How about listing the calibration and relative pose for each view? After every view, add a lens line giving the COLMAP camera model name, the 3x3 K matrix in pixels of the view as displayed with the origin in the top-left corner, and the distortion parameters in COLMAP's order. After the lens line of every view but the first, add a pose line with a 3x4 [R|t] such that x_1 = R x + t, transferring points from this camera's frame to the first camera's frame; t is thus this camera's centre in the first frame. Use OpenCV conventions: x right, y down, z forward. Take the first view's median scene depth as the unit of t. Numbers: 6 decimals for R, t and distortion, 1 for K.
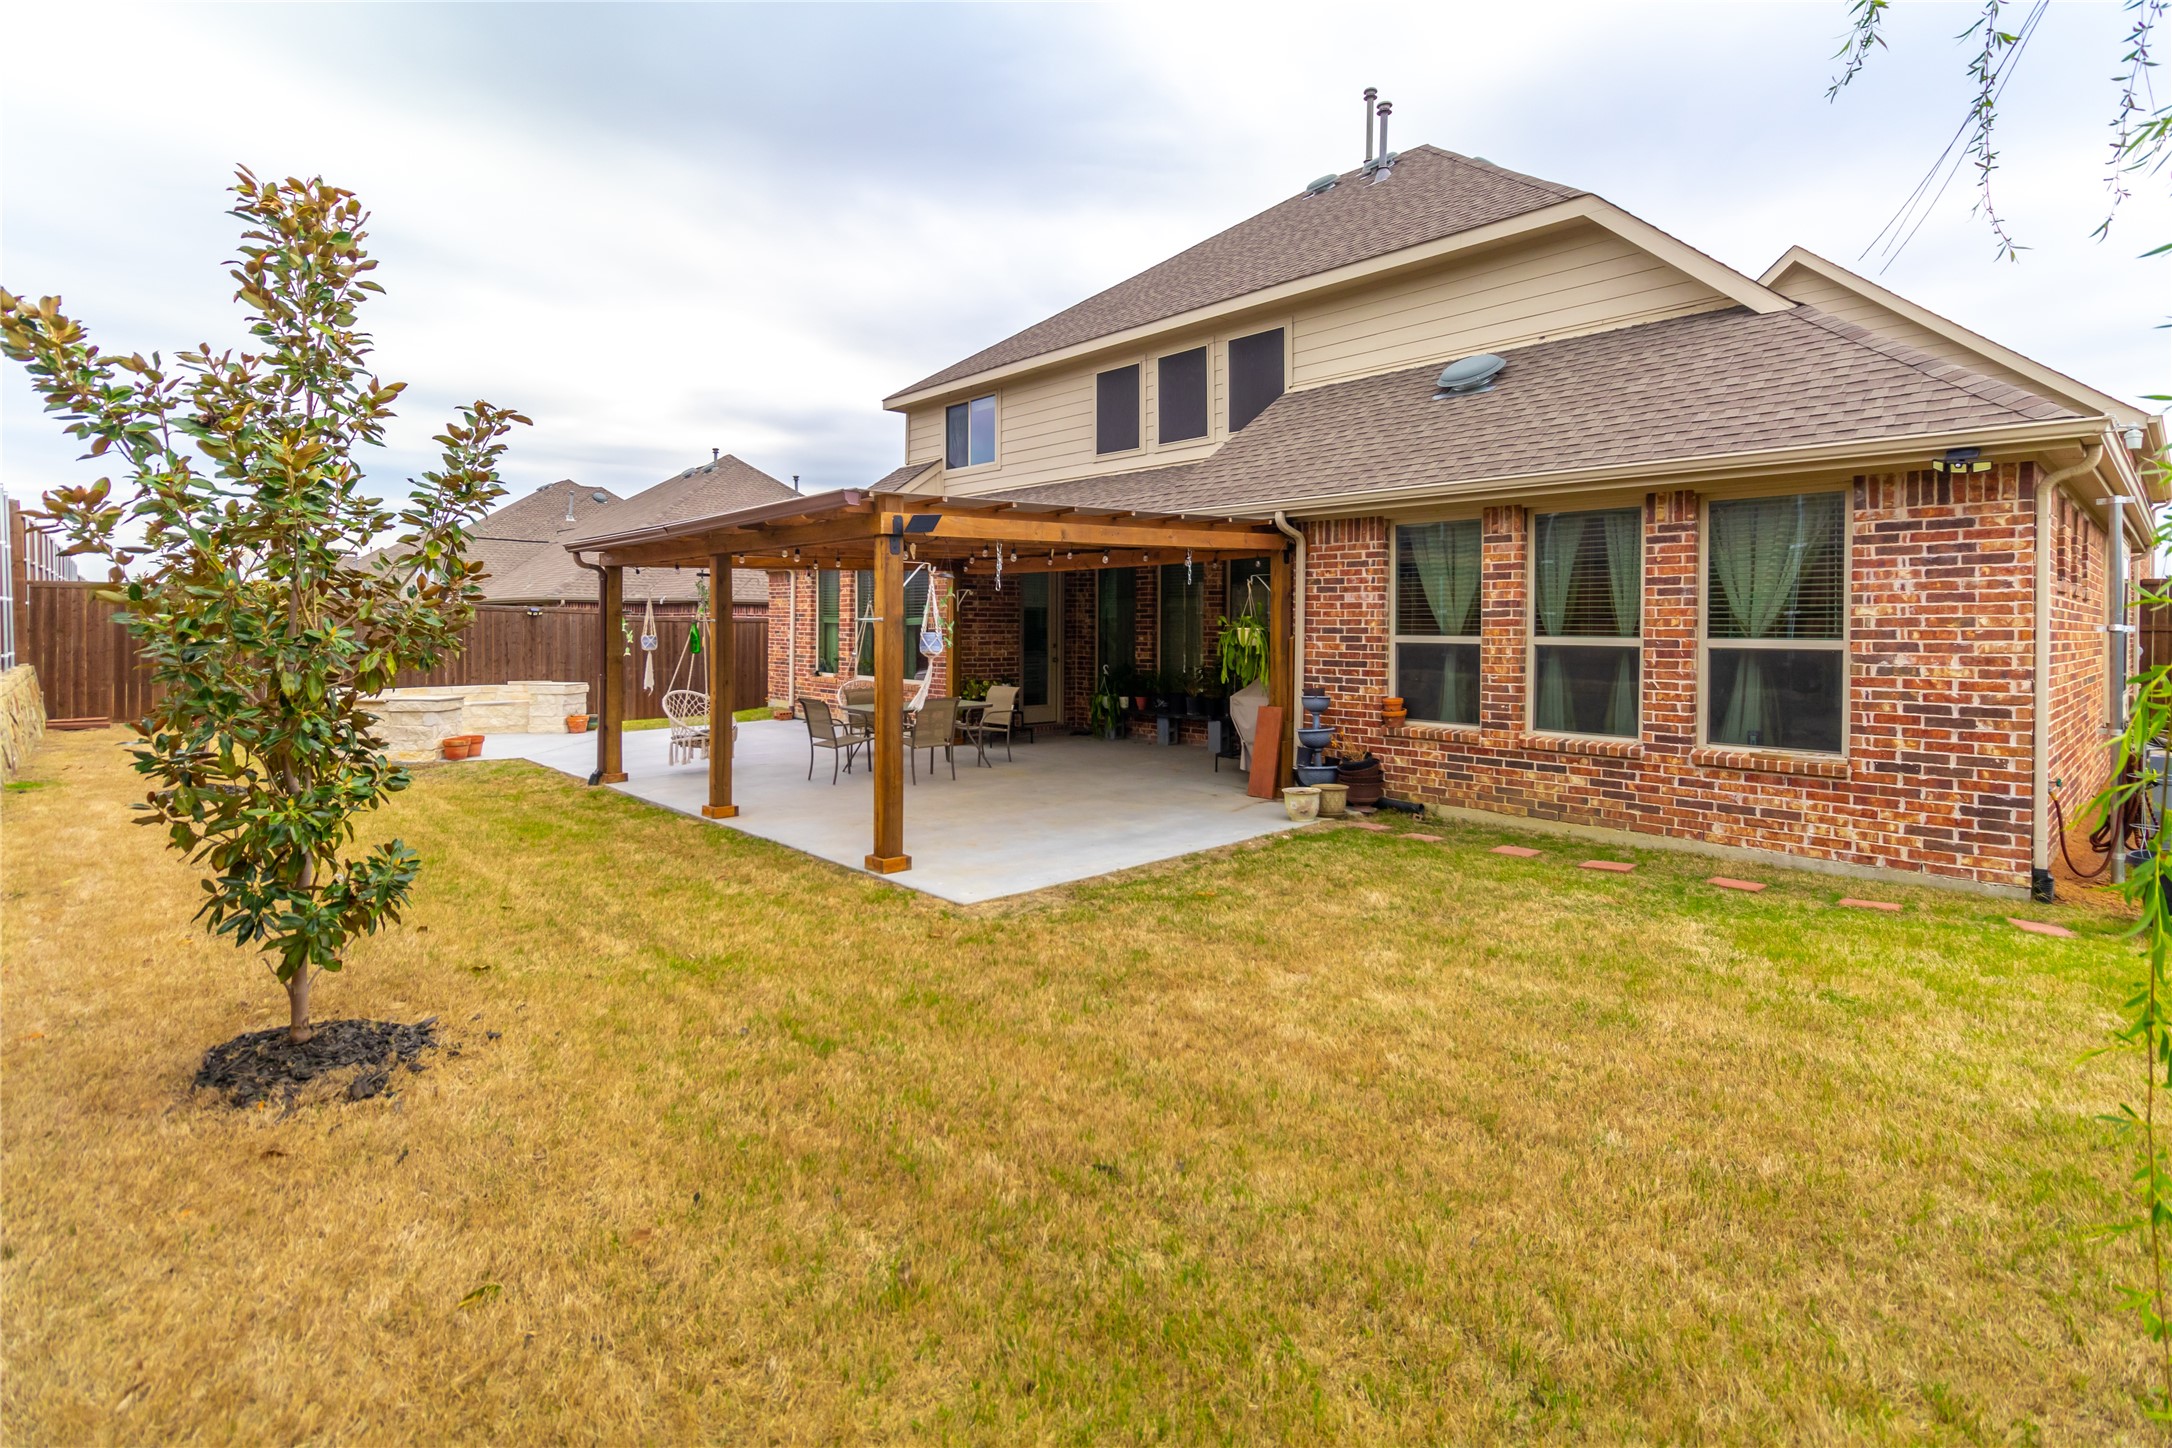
lens RADIAL K [[999.6, 0, 1078.4], [0, 999.6, 703.2], [0, 0, 1]] dist [0.002135, 0.000626]
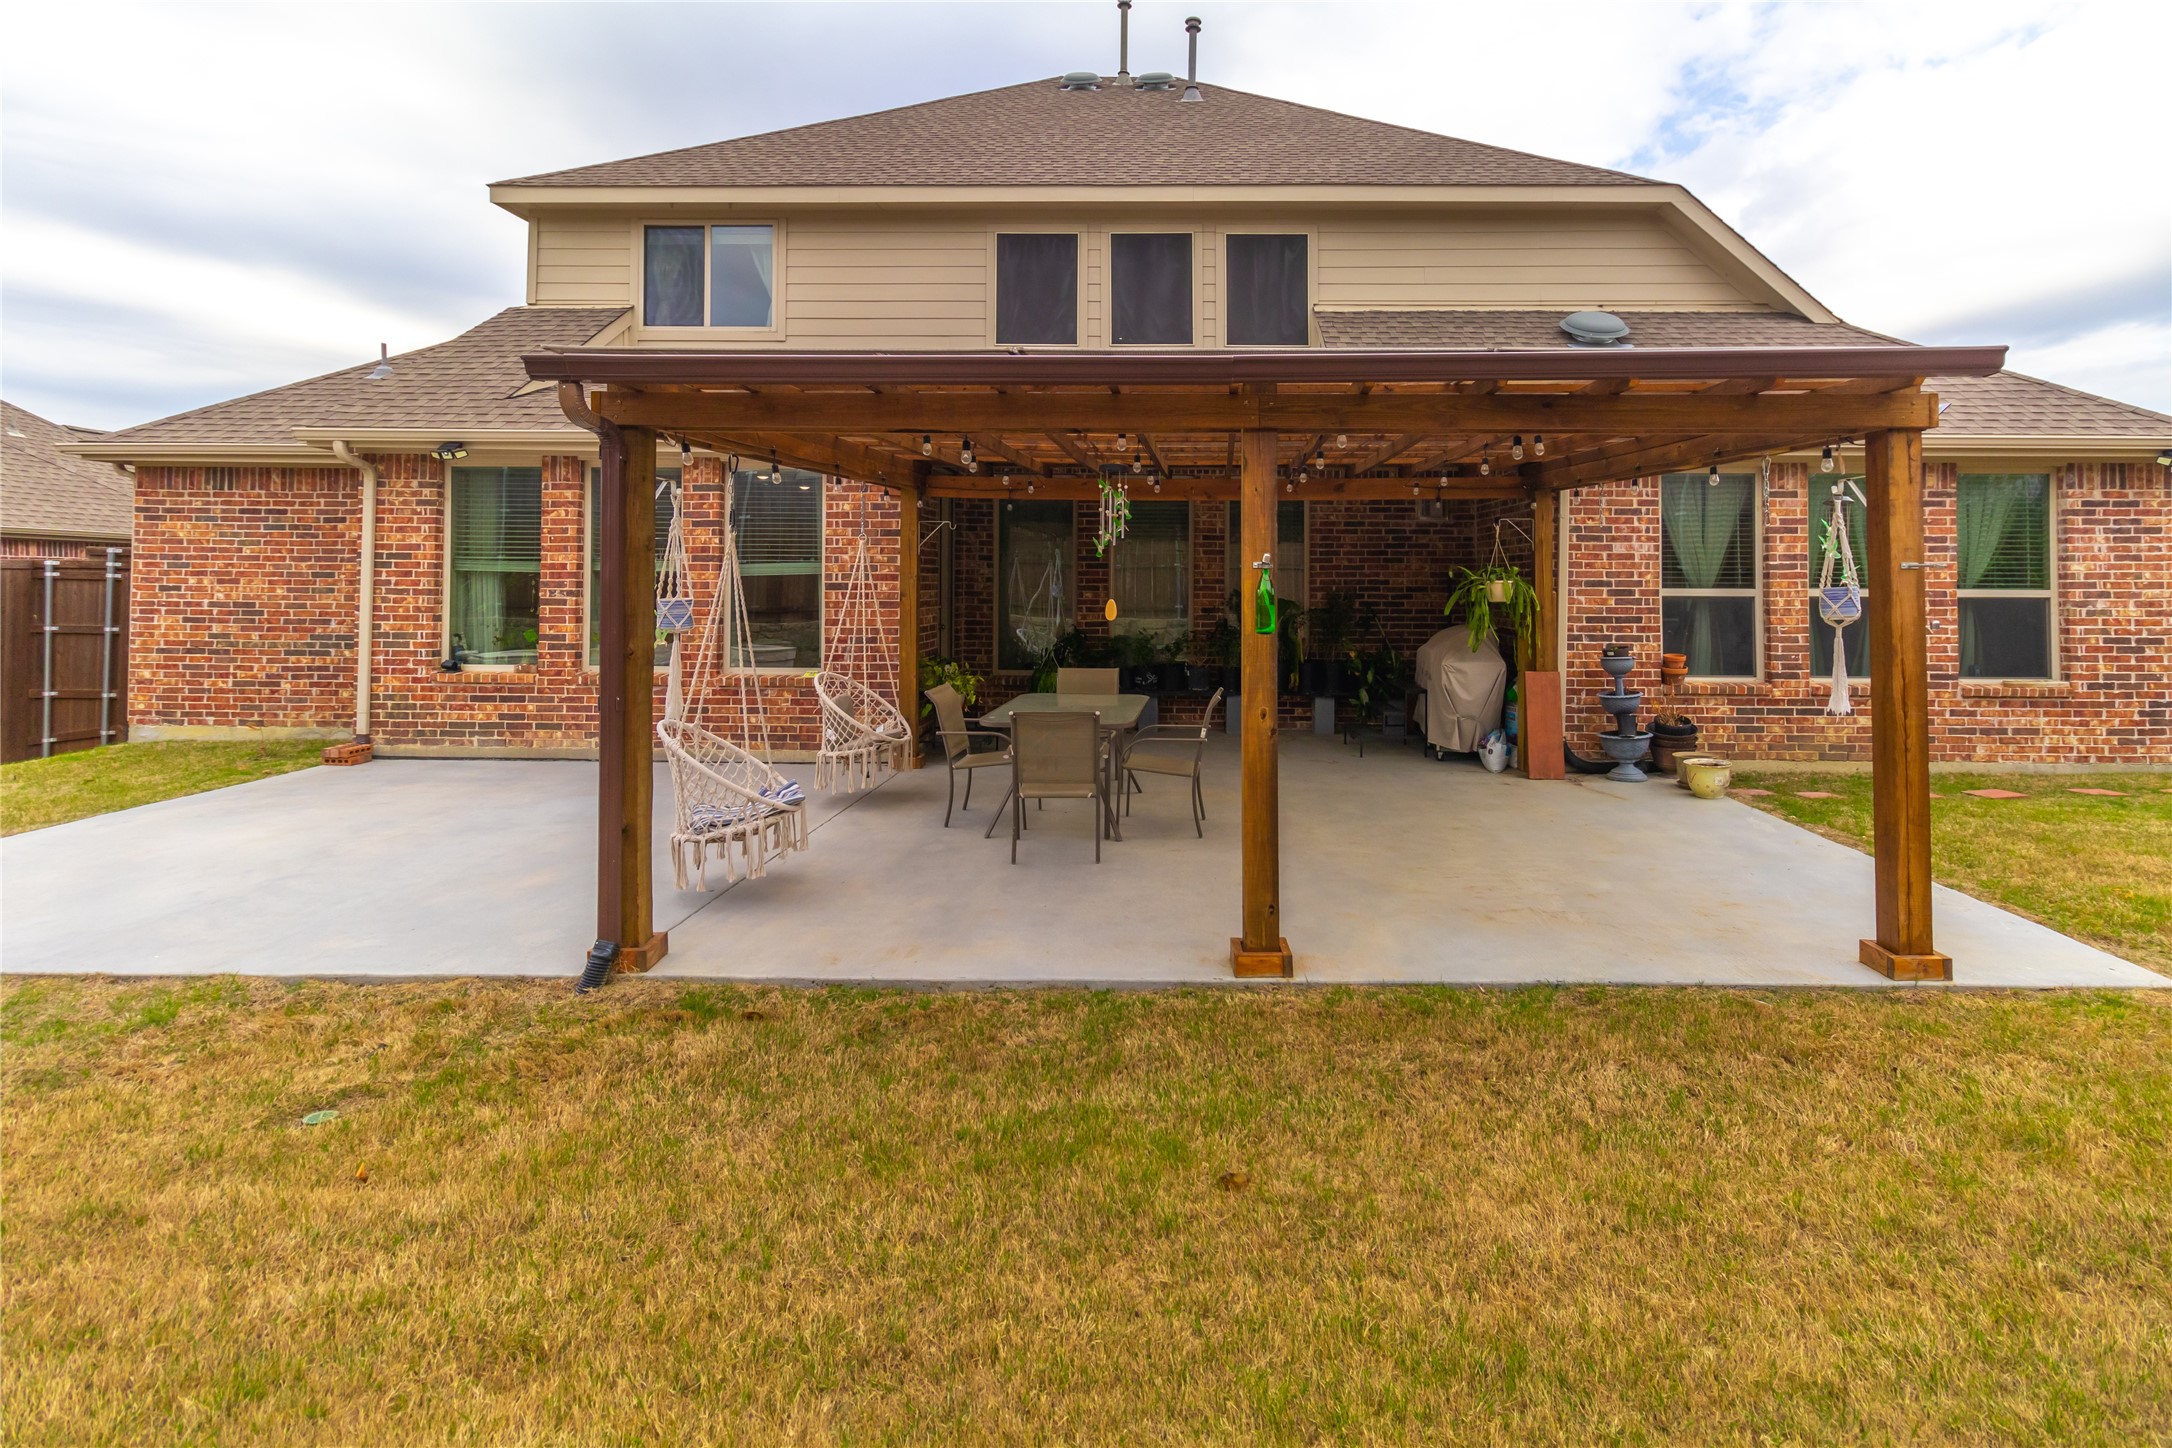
lens RADIAL K [[1023.9, 0, 1086.1], [0, 1023.9, 610.4], [0, 0, 1]] dist [0.003485, 0.000141]
pose [[0.697601, -0.024707, 0.716060, -0.960147], [0.055000, 0.998303, -0.019137, -0.073394], [-0.714372, 0.052734, 0.697776, 0.893876]]
